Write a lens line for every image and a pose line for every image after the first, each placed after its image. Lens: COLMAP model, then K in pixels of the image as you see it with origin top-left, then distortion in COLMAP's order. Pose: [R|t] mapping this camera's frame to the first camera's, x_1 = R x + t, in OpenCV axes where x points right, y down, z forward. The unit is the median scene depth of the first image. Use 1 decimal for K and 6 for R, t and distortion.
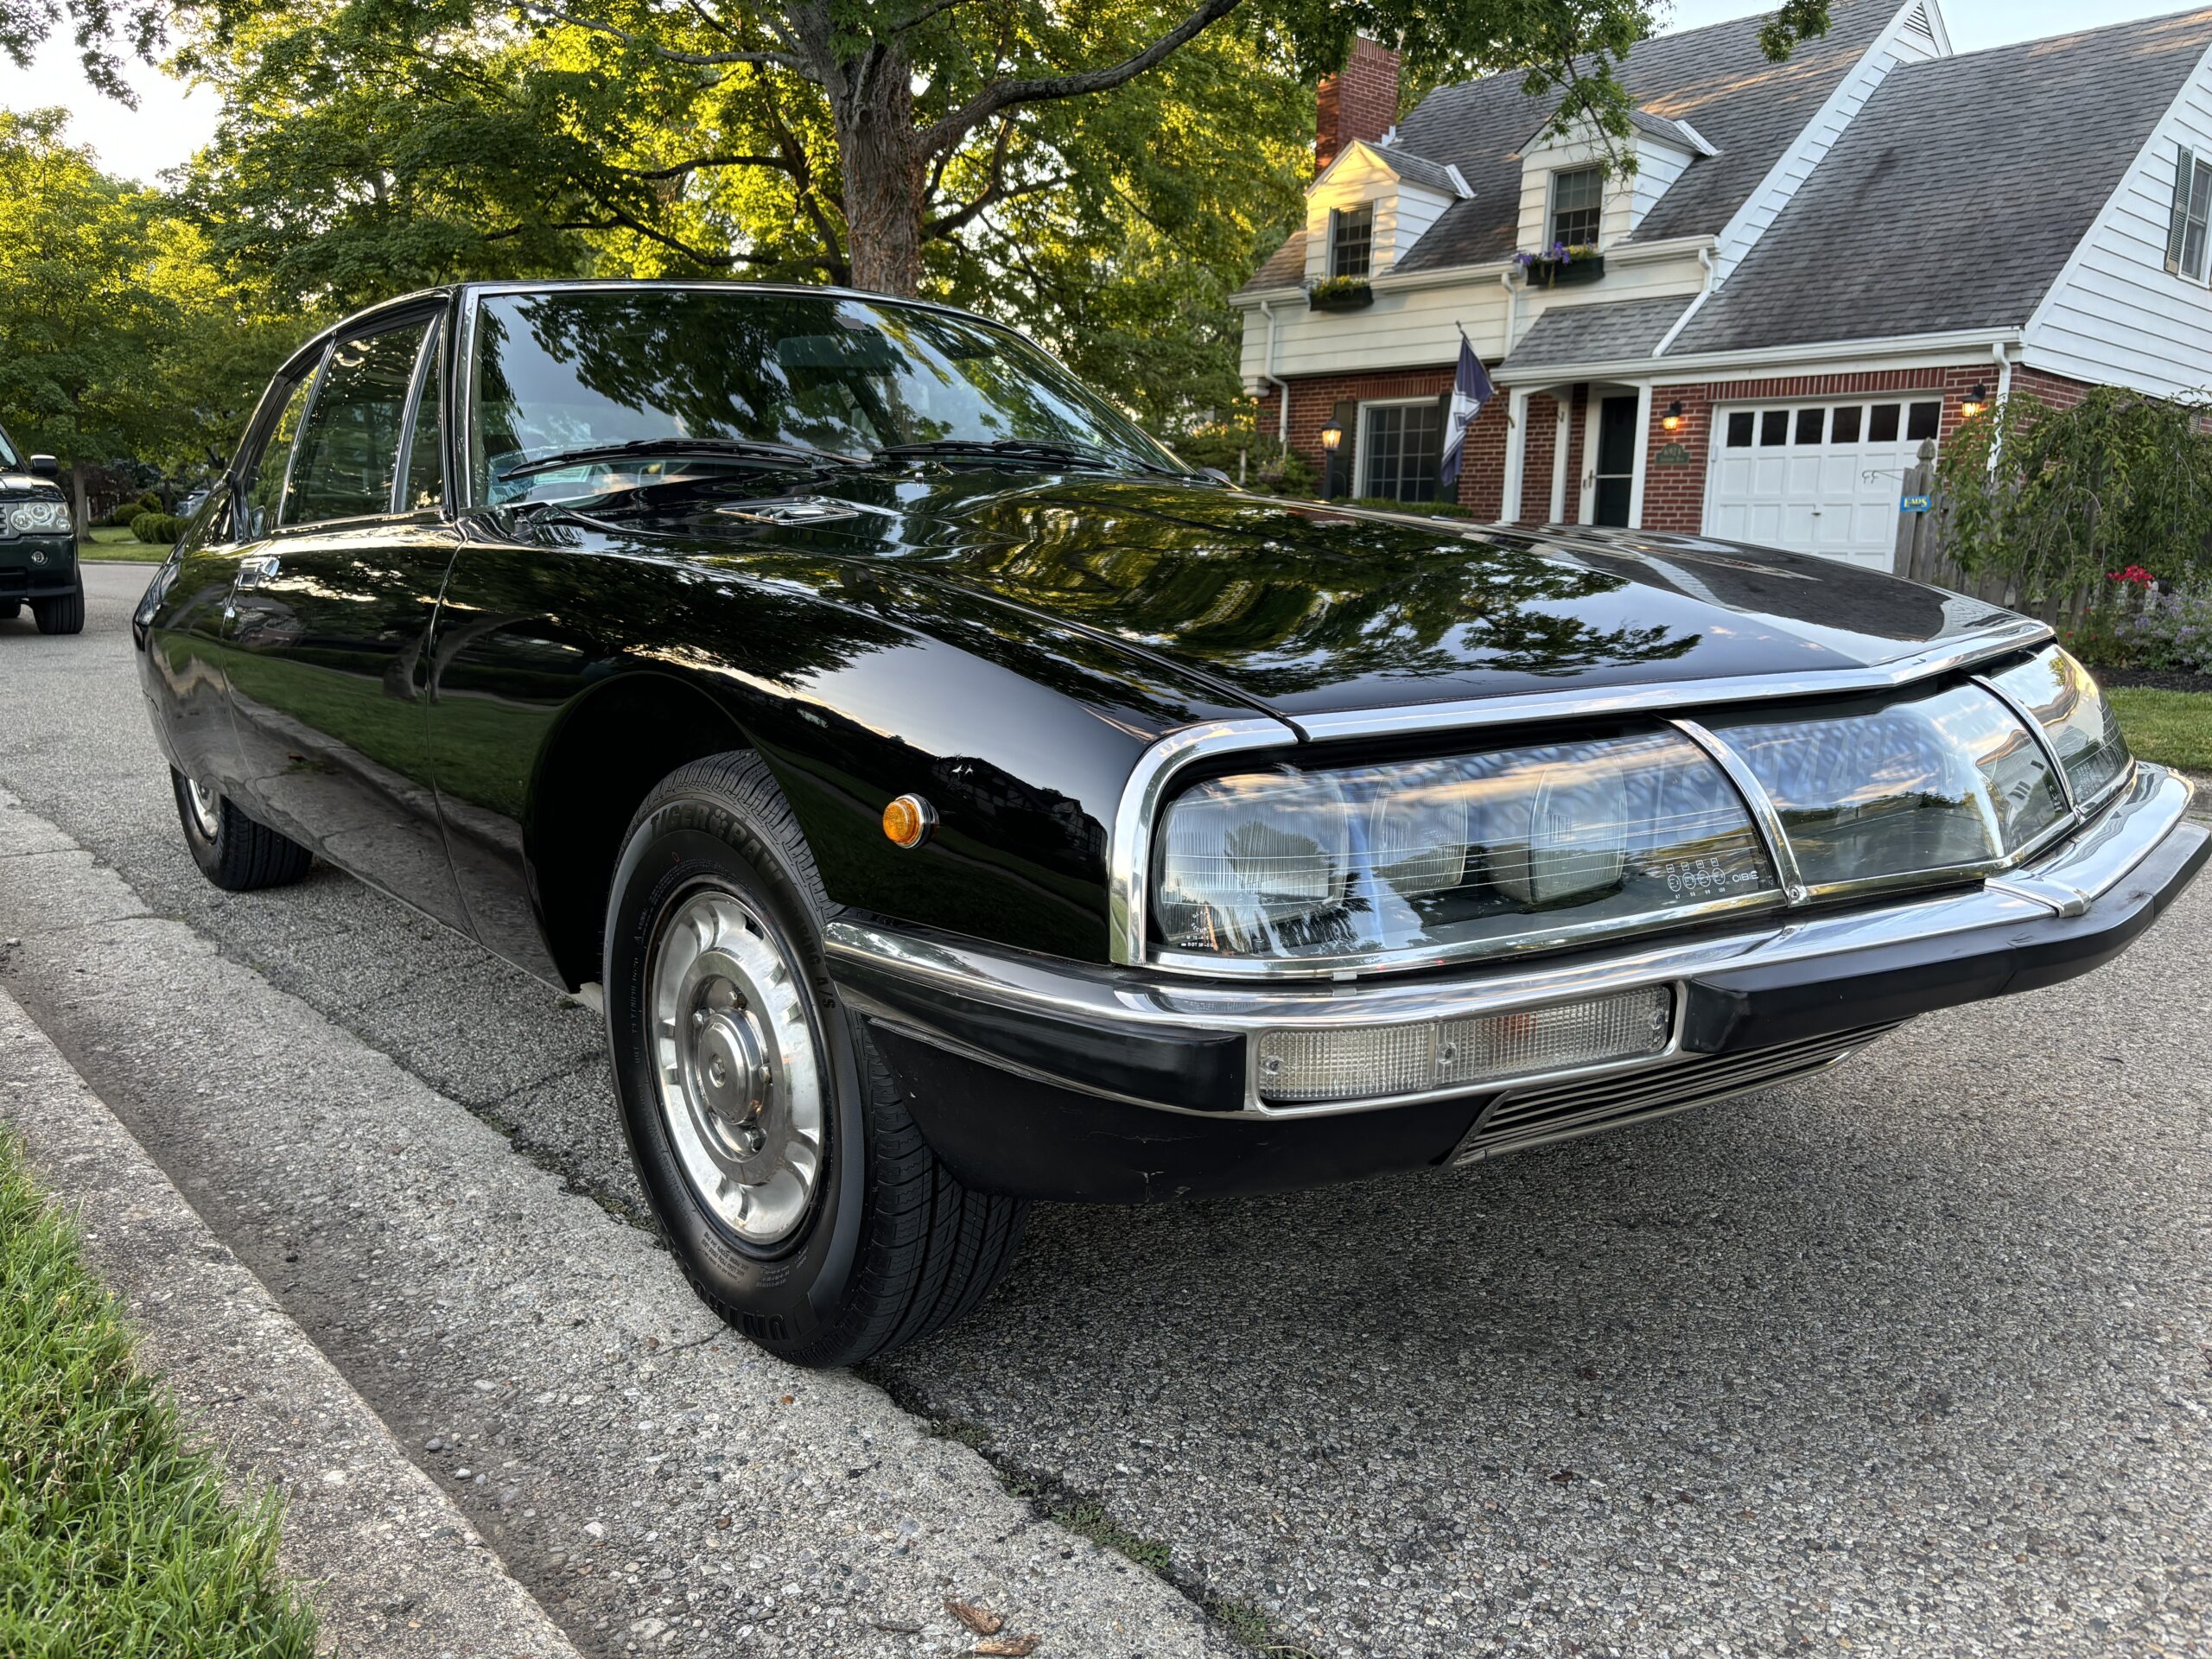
lens RADIAL K [[1662.2, 0, 1106.0], [0, 1662.2, 829.5], [0, 0, 1]] dist [0.069108, -0.063494]
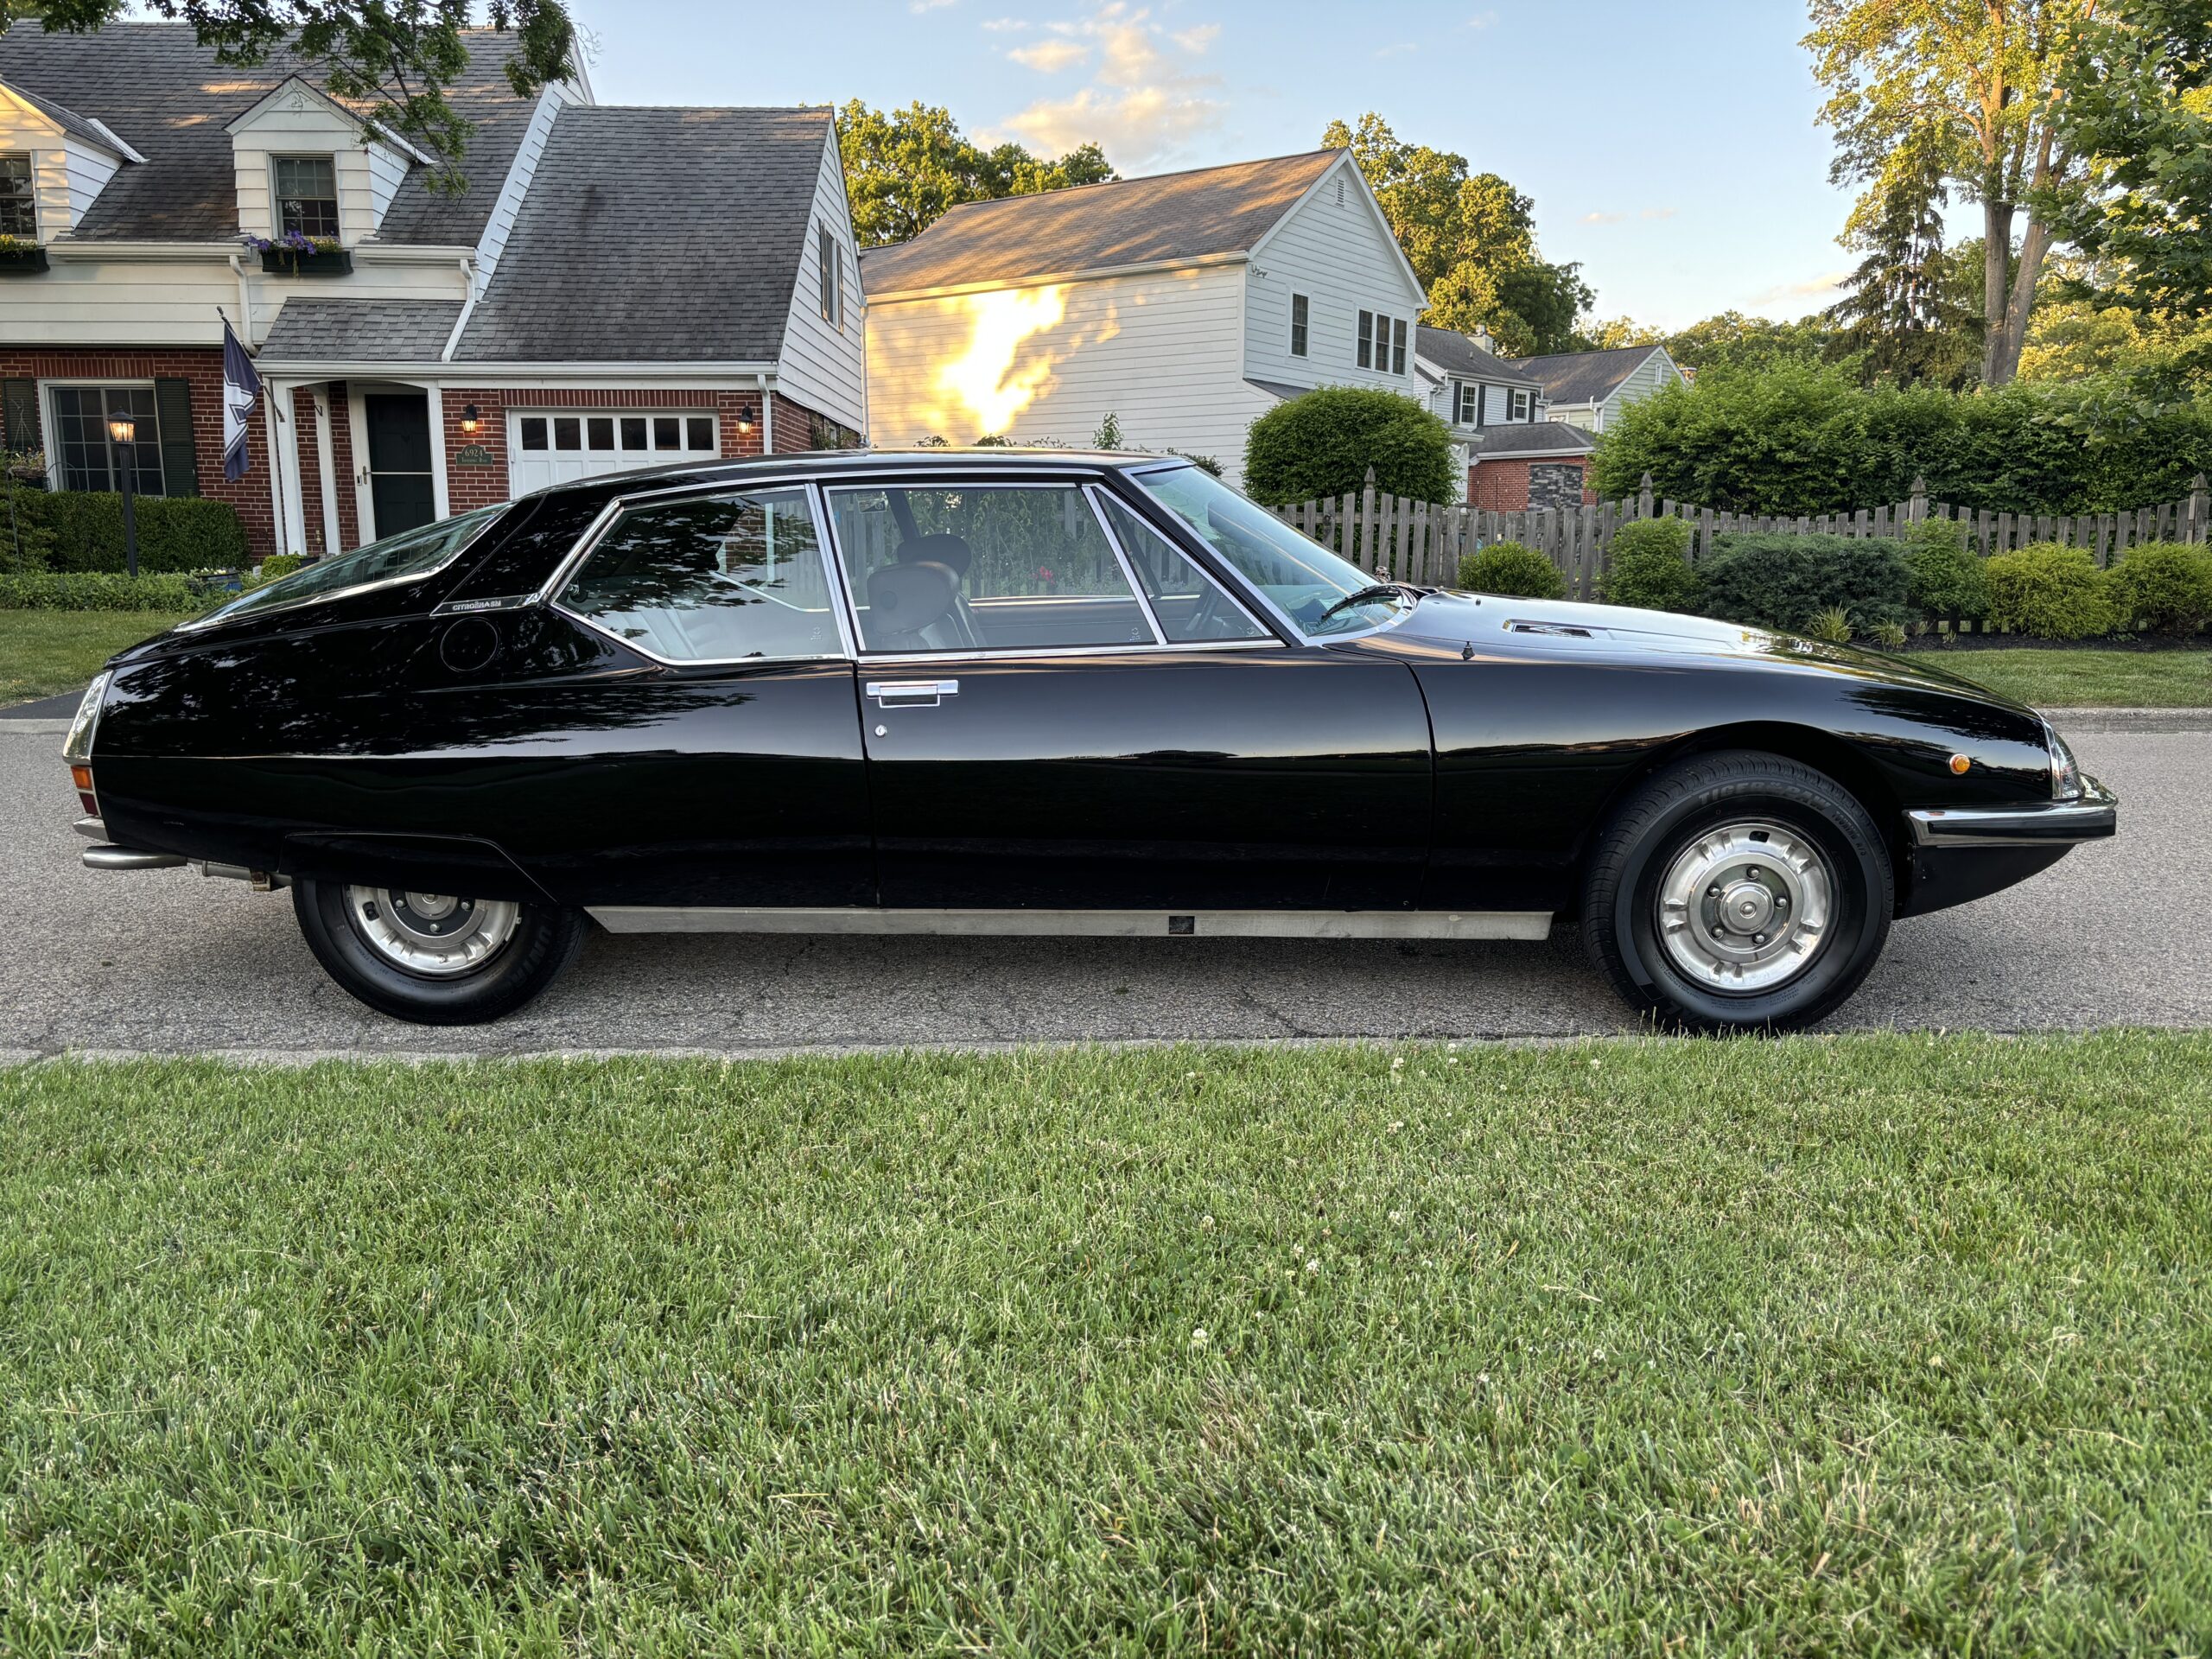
lens RADIAL K [[1662.2, 0, 1106.0], [0, 1662.2, 829.5], [0, 0, 1]] dist [0.069108, -0.063494]
pose [[0.664957, -0.155355, 0.730545, -0.194922], [0.143473, 0.986481, 0.079189, -0.019877], [-0.732972, 0.052156, 0.678257, 0.014646]]
